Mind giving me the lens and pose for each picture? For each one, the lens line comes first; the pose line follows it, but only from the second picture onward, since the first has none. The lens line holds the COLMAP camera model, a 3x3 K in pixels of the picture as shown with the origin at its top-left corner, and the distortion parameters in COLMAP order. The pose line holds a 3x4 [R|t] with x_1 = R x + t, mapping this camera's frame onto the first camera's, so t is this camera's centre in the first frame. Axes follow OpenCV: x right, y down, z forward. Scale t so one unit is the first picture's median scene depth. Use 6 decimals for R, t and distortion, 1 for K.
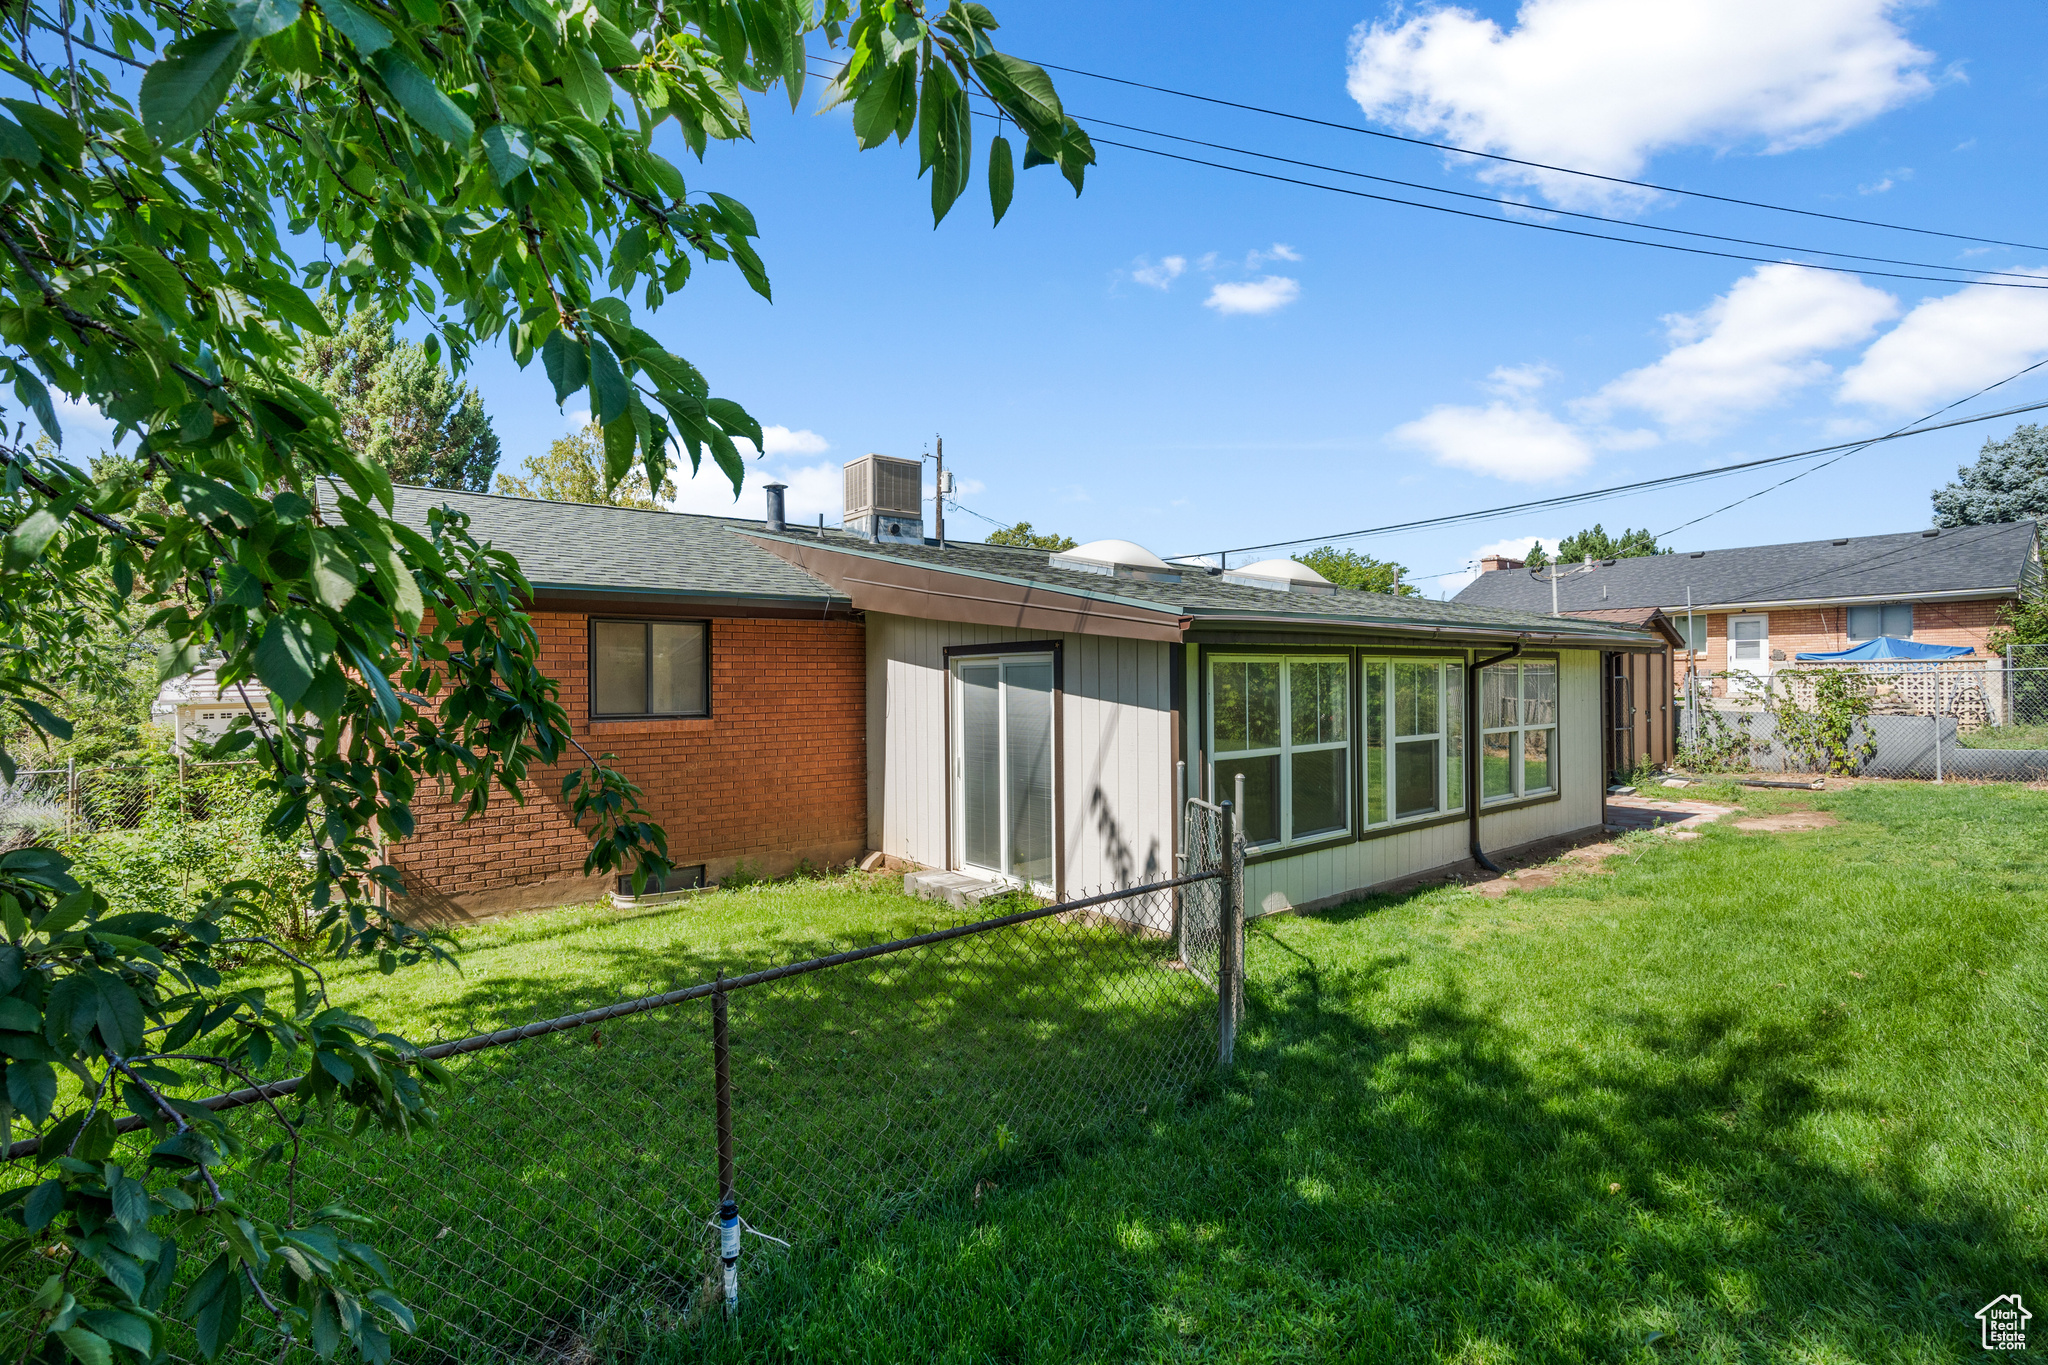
lens RADIAL K [[931.3, 0, 1031.0], [0, 931.3, 680.5], [0, 0, 1]] dist [-0.001015, 0.000073]
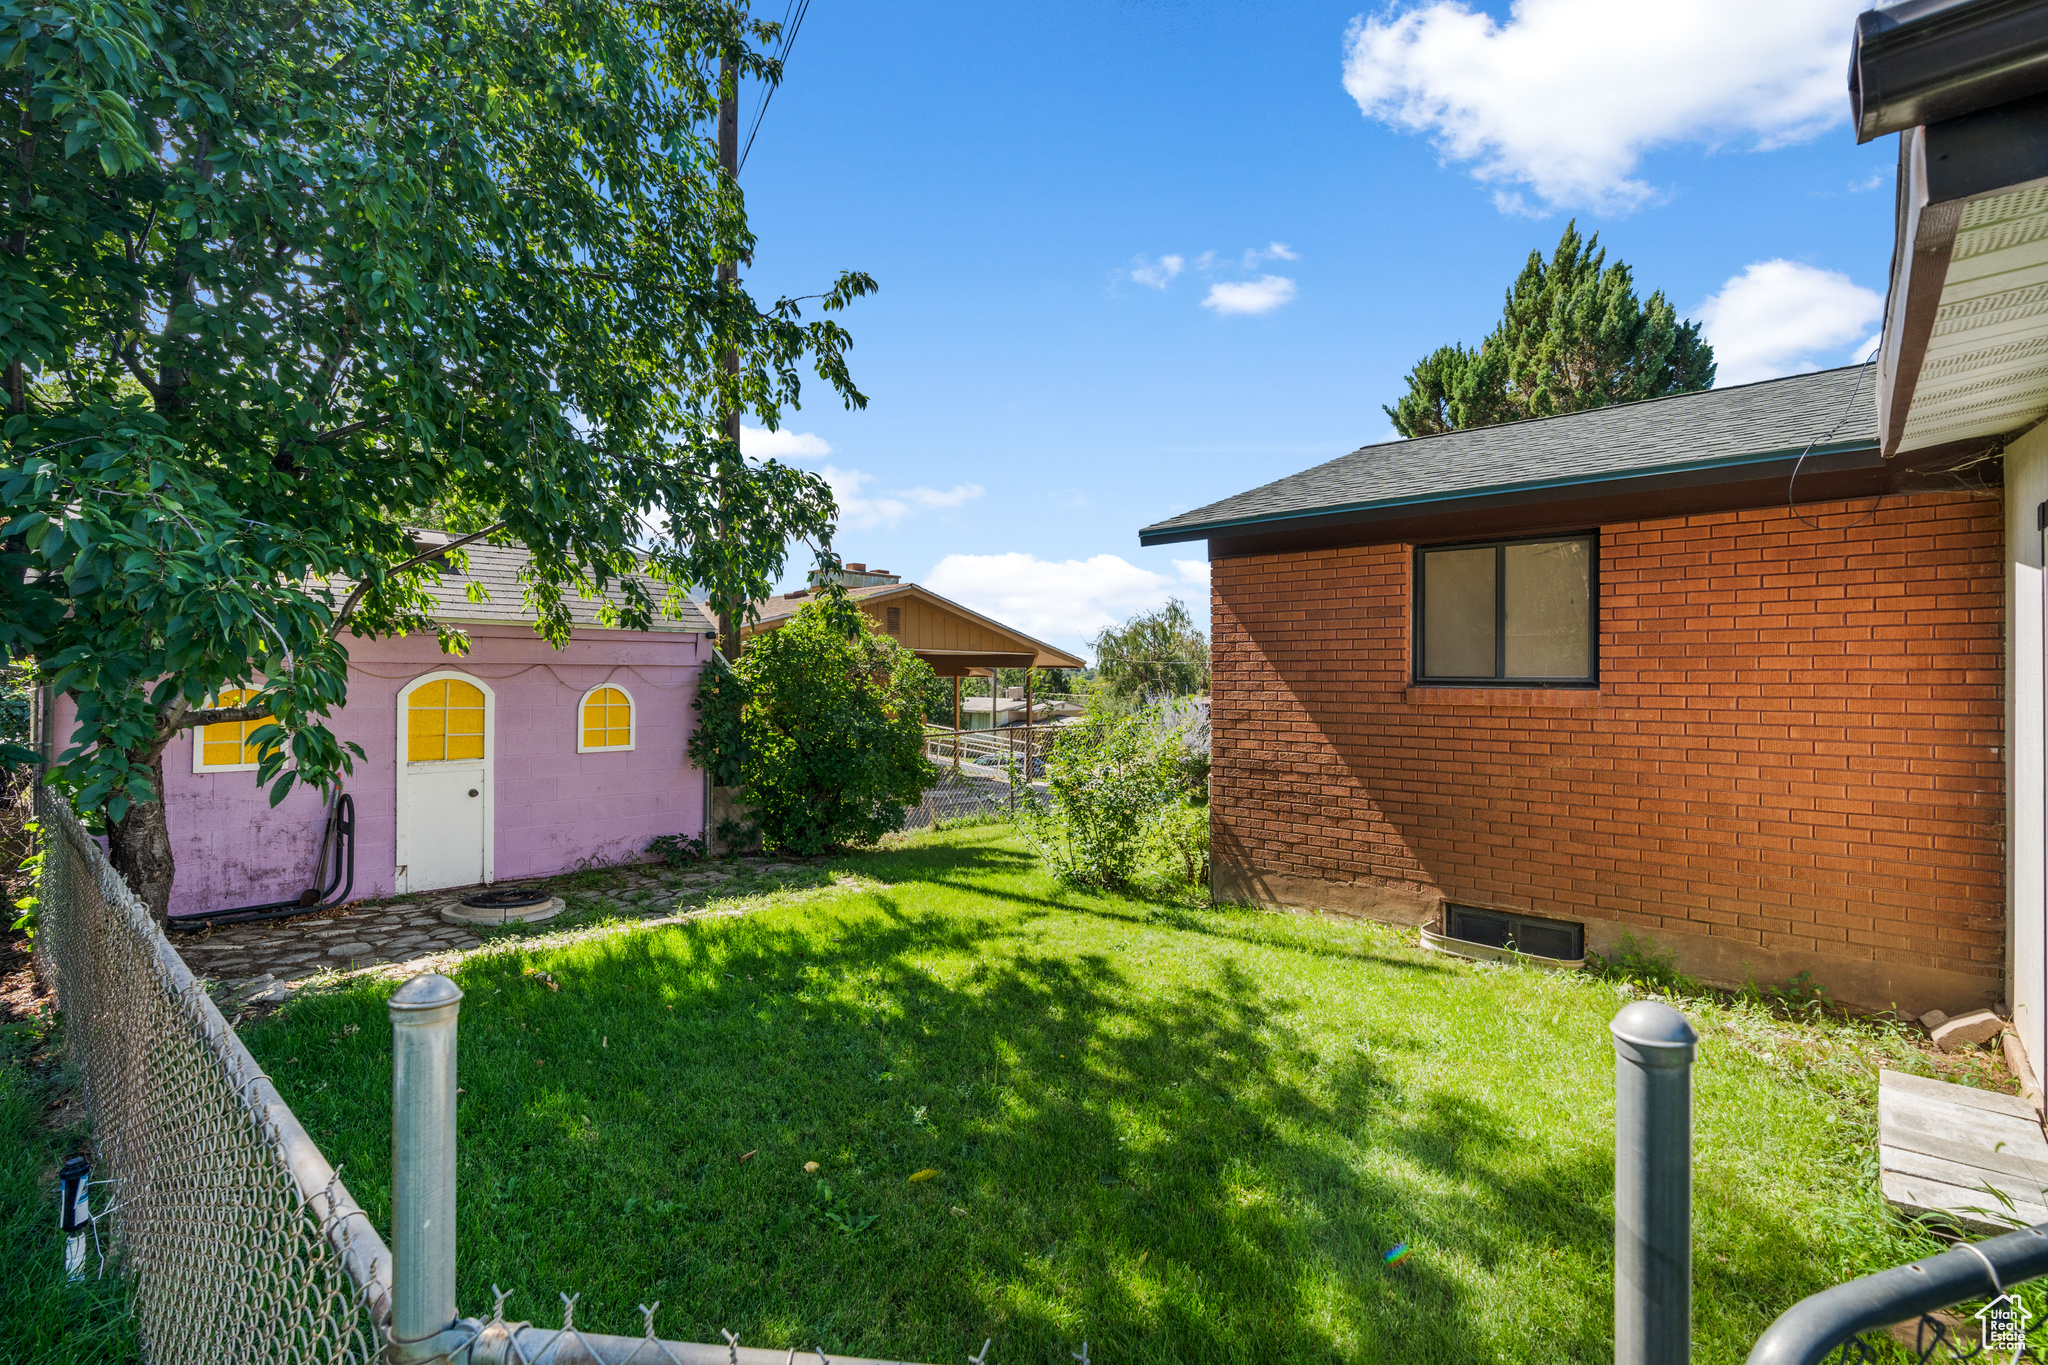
lens RADIAL K [[931.3, 0, 1027.8], [0, 931.3, 672.6], [0, 0, 1]] dist [-0.001015, 0.000073]
pose [[0.166594, 0.002725, -0.986022, 0.222598], [-0.007877, 0.999968, 0.001432, 0.036250], [0.985994, 0.007528, 0.166610, 0.596752]]
